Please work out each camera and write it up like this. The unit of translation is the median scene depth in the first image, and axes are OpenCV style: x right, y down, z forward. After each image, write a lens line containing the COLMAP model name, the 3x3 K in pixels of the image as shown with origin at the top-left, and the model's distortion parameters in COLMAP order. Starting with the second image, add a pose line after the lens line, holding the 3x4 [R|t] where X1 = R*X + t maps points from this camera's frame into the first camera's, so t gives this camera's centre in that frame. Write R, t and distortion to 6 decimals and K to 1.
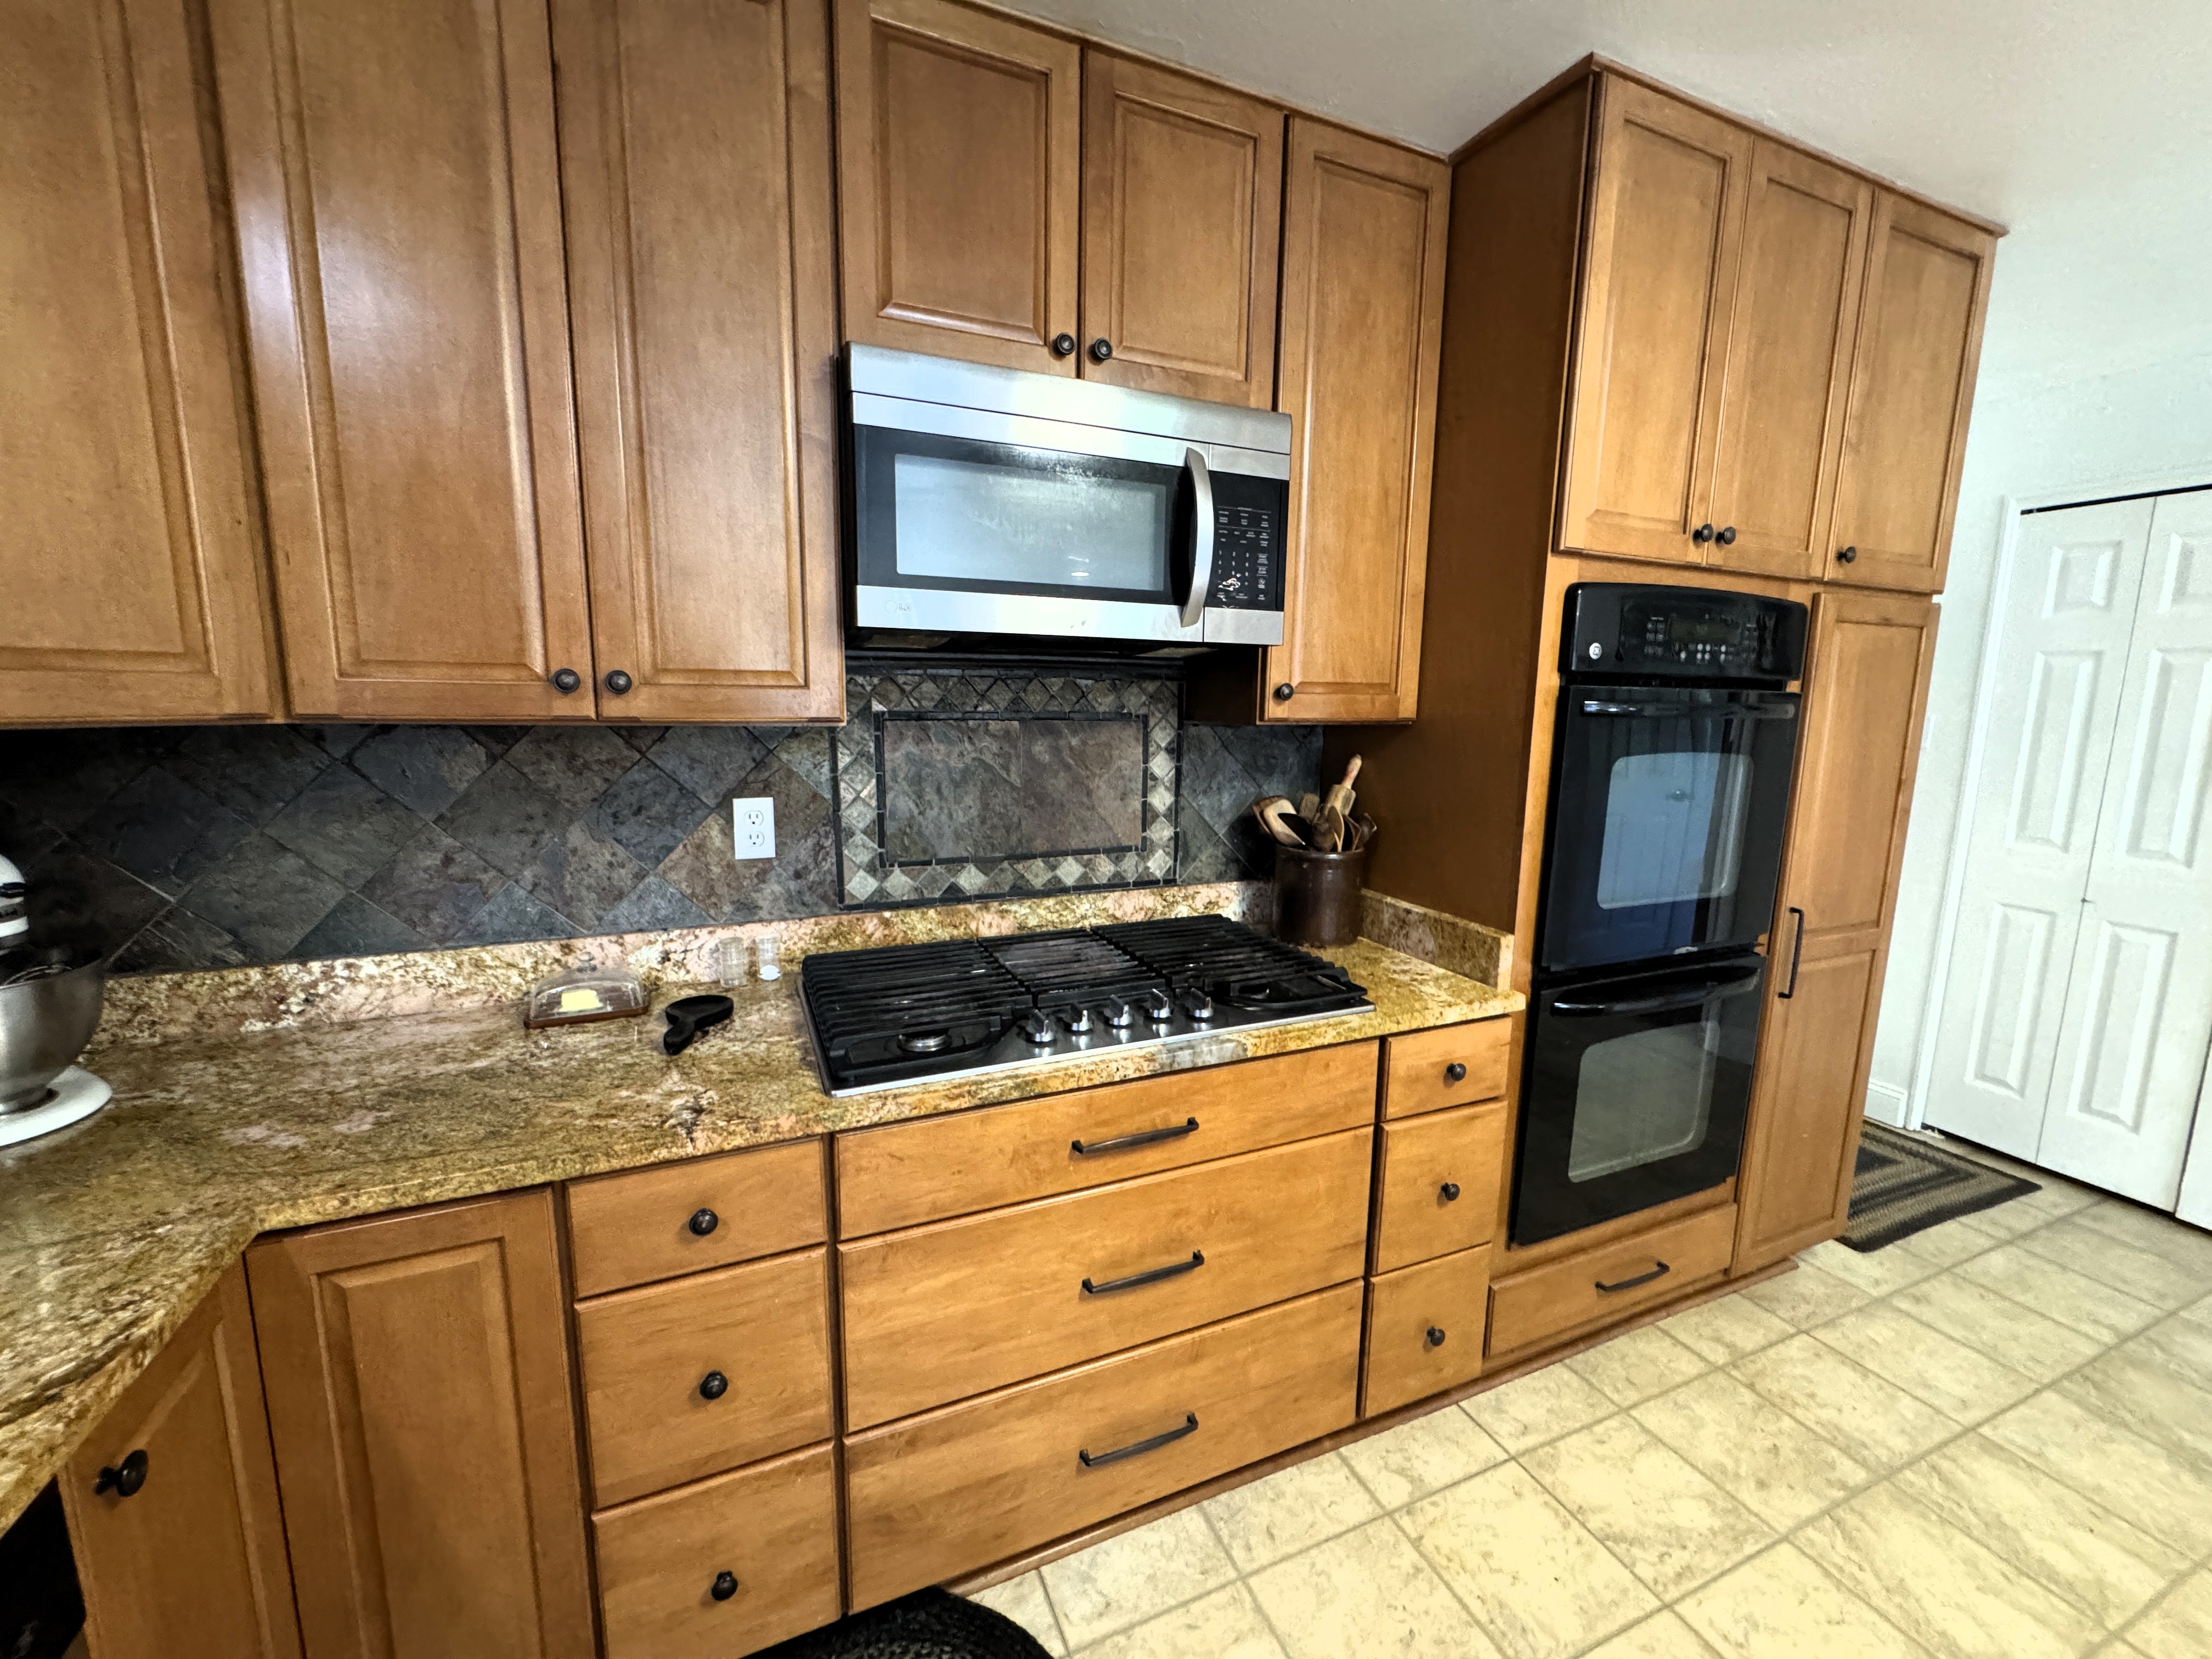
lens RADIAL K [[888.8, 0, 1107.2], [0, 888.8, 826.9], [0, 0, 1]] dist [-0.002513, 0.000933]
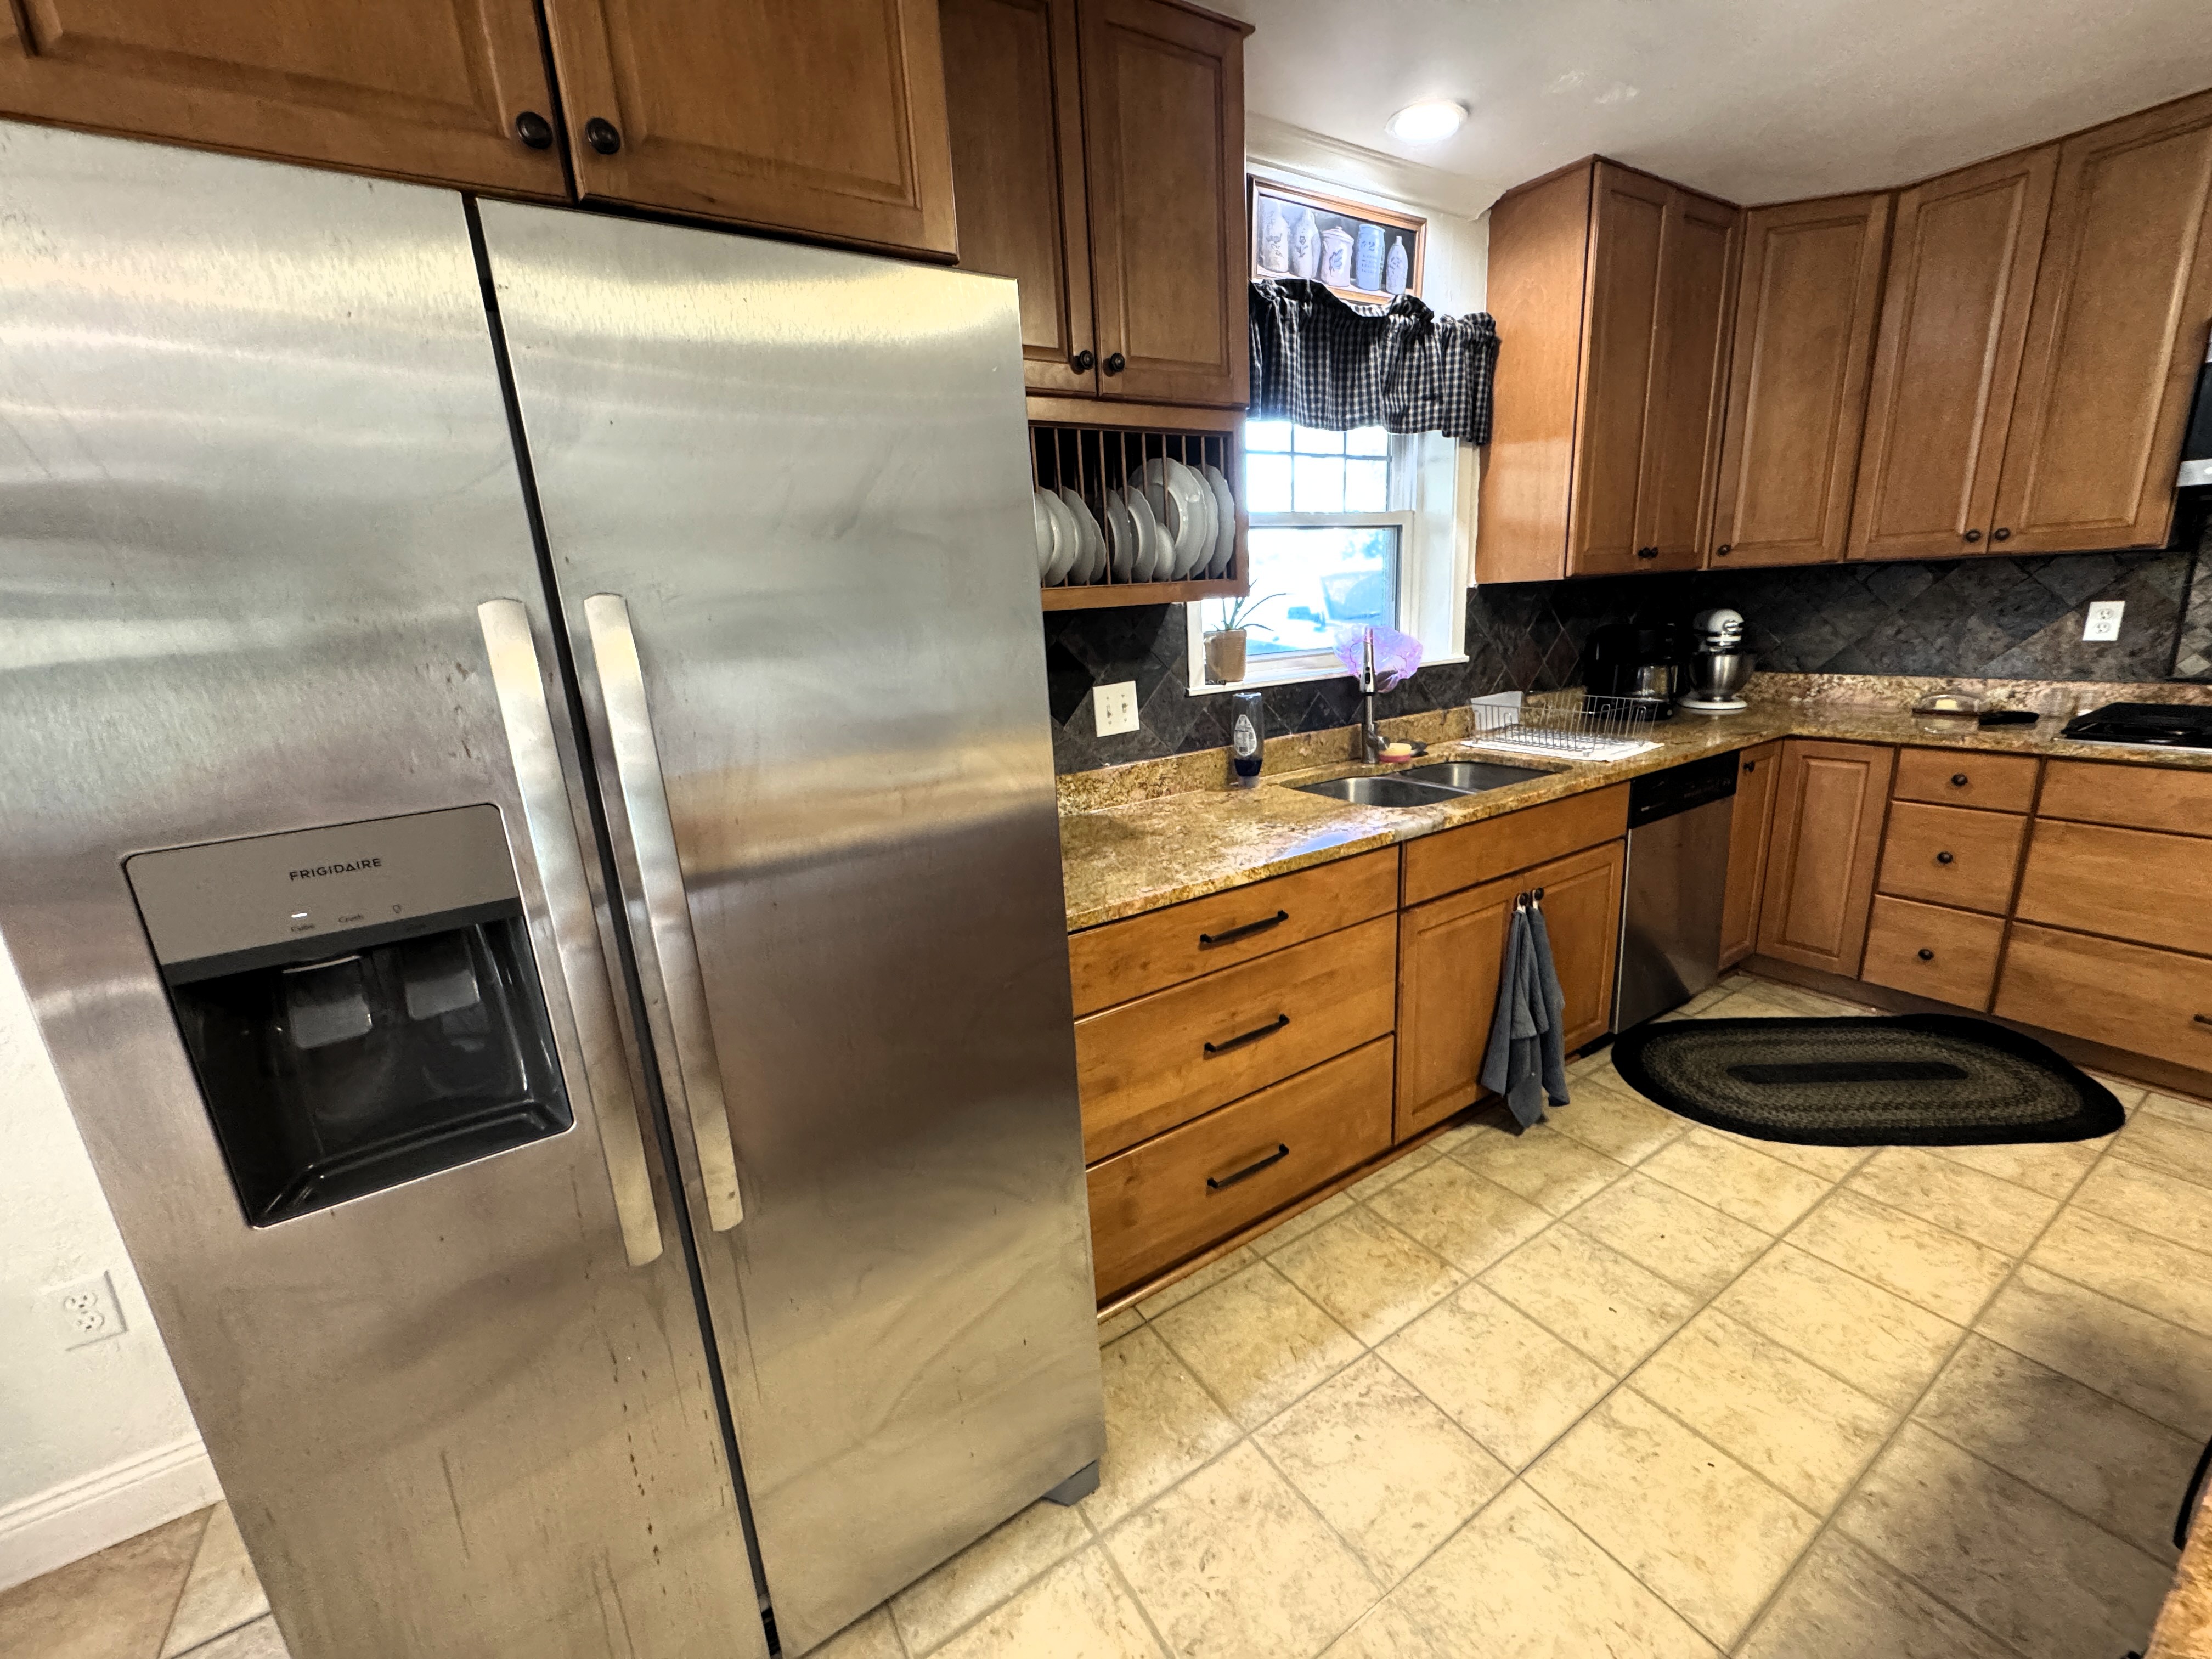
lens RADIAL K [[888.8, 0, 1107.8], [0, 888.8, 828.0], [0, 0, 1]] dist [-0.002513, 0.000933]
pose [[0.156185, 0.224595, -0.961854, 1.027610], [-0.092243, 0.972866, 0.212188, 0.207683], [0.983411, 0.055584, 0.172664, -1.107413]]
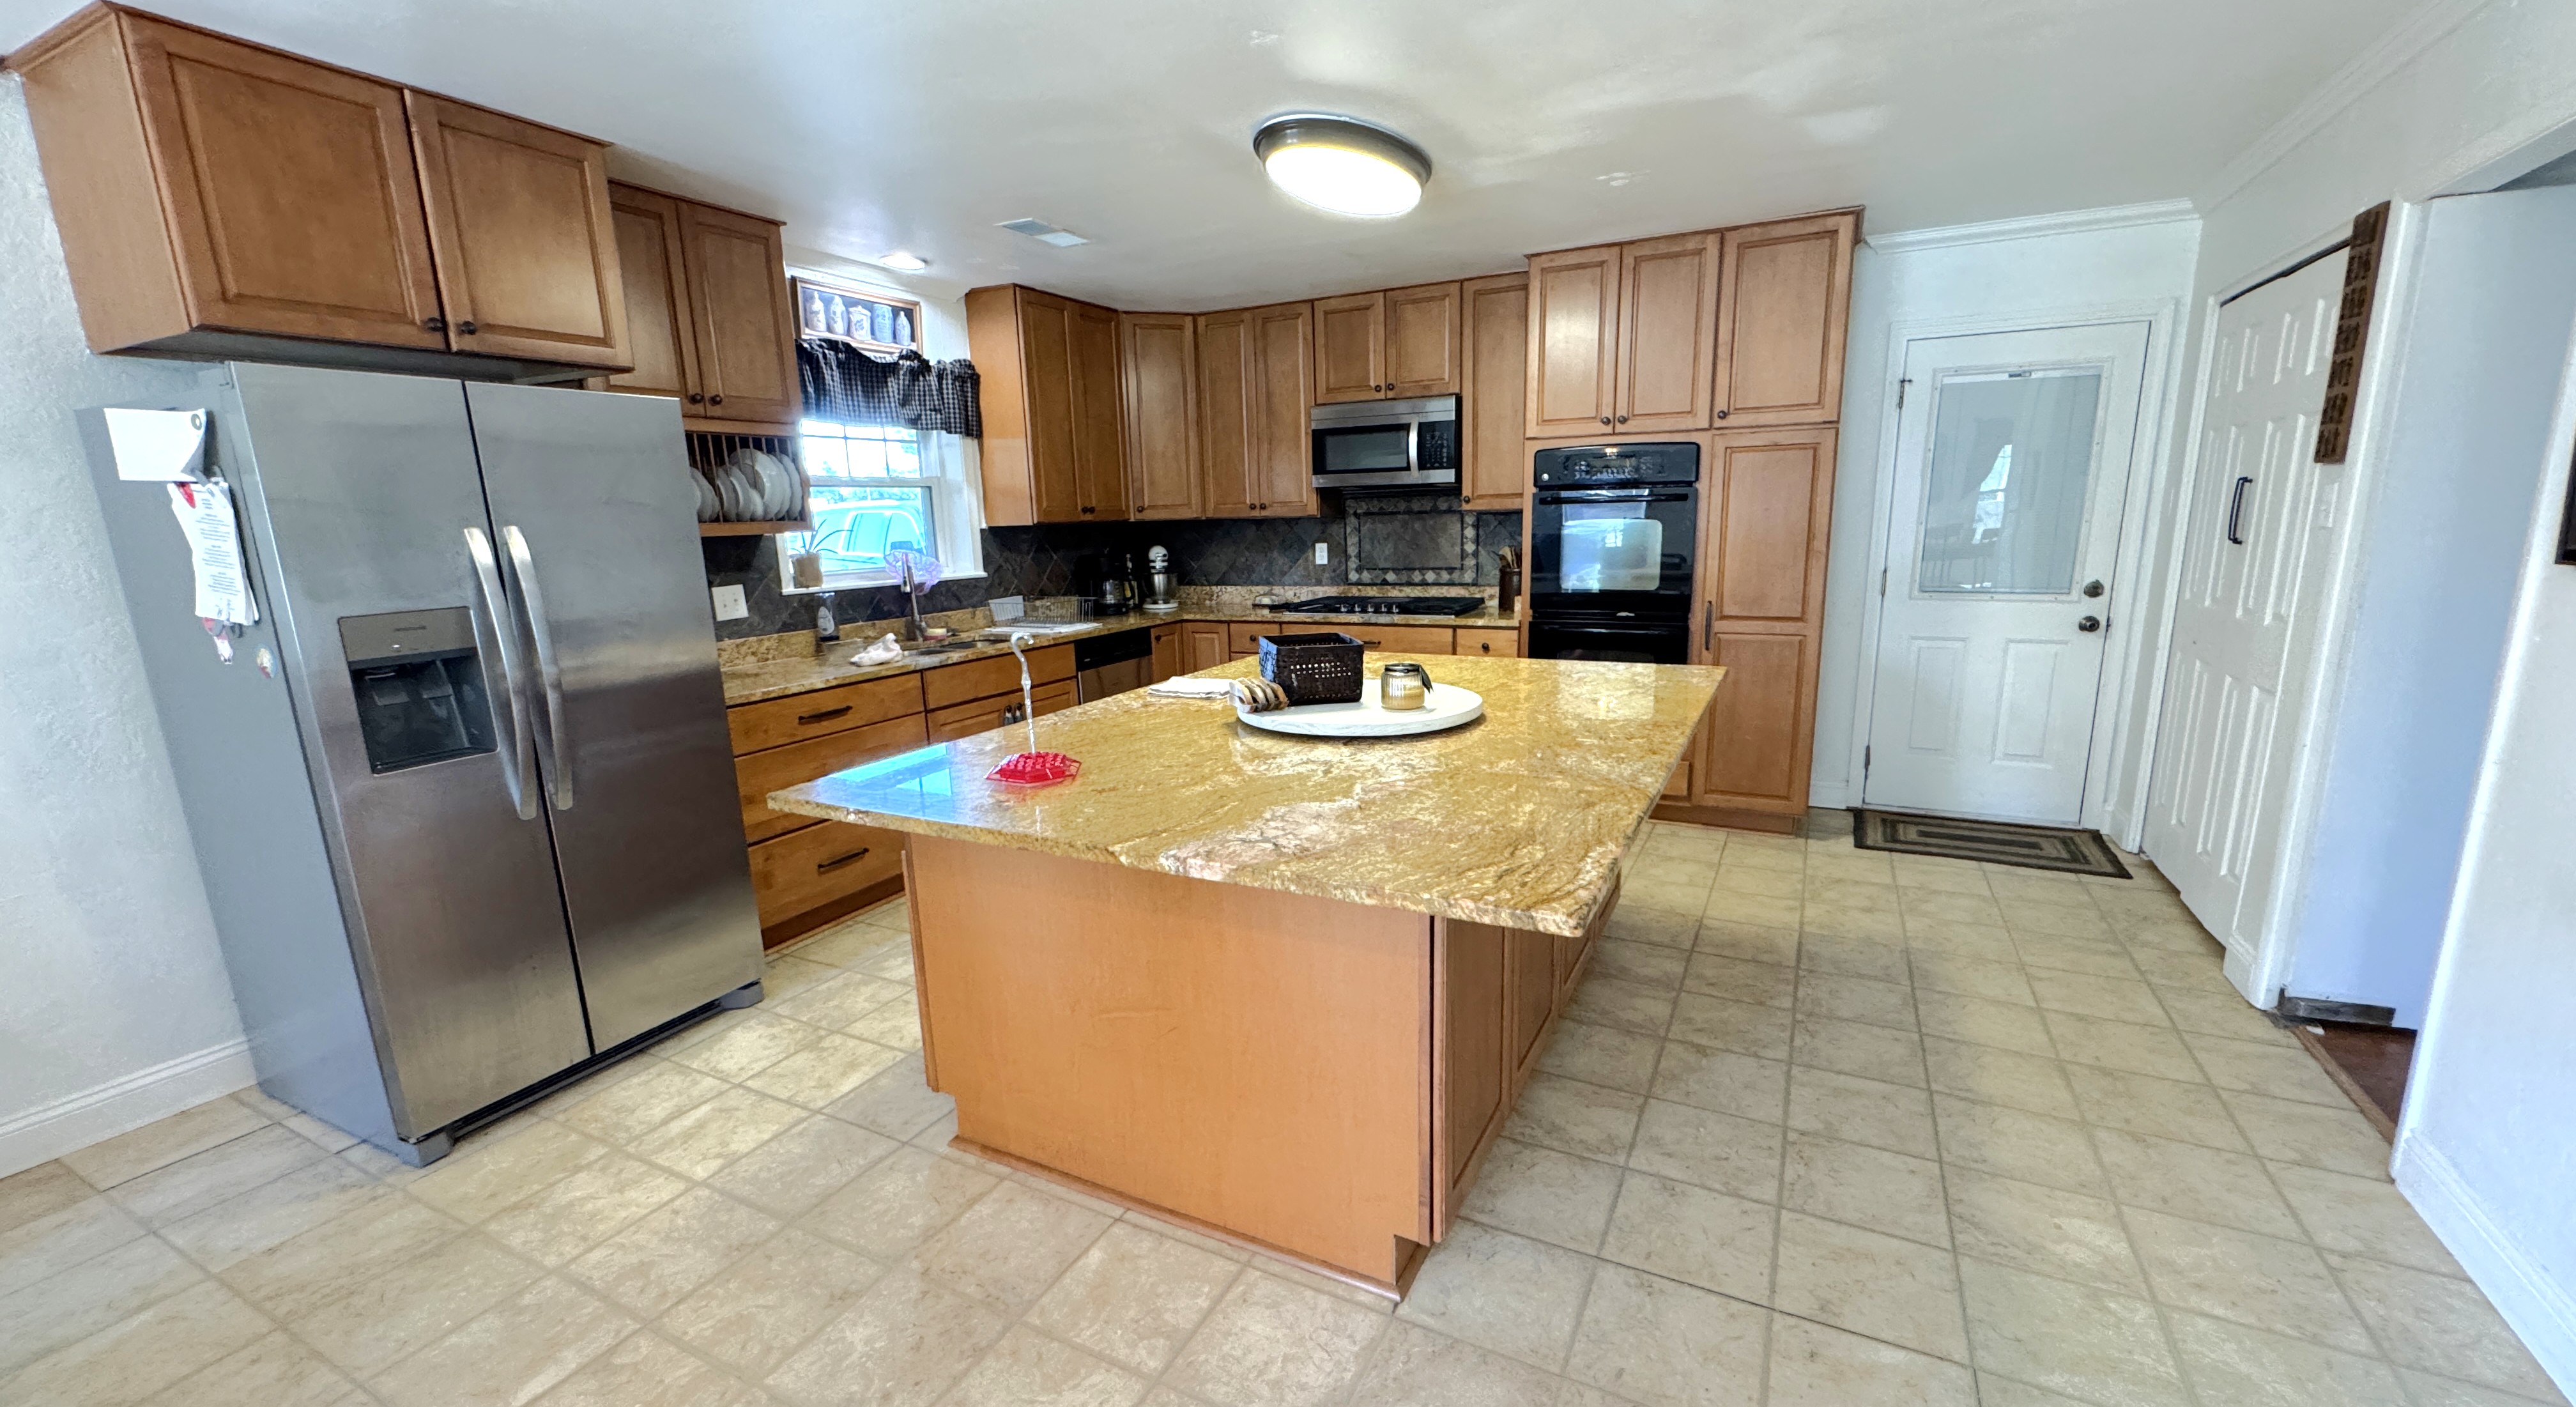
lens RADIAL K [[1033.0, 0, 1282.4], [0, 1033.0, 732.9], [0, 0, 1]] dist [-0.001004, -0.000145]
pose [[0.631445, 0.129437, -0.764541, 2.457114], [-0.078353, 0.991574, 0.103162, 0.273582], [0.771452, -0.005237, 0.636266, -1.428274]]
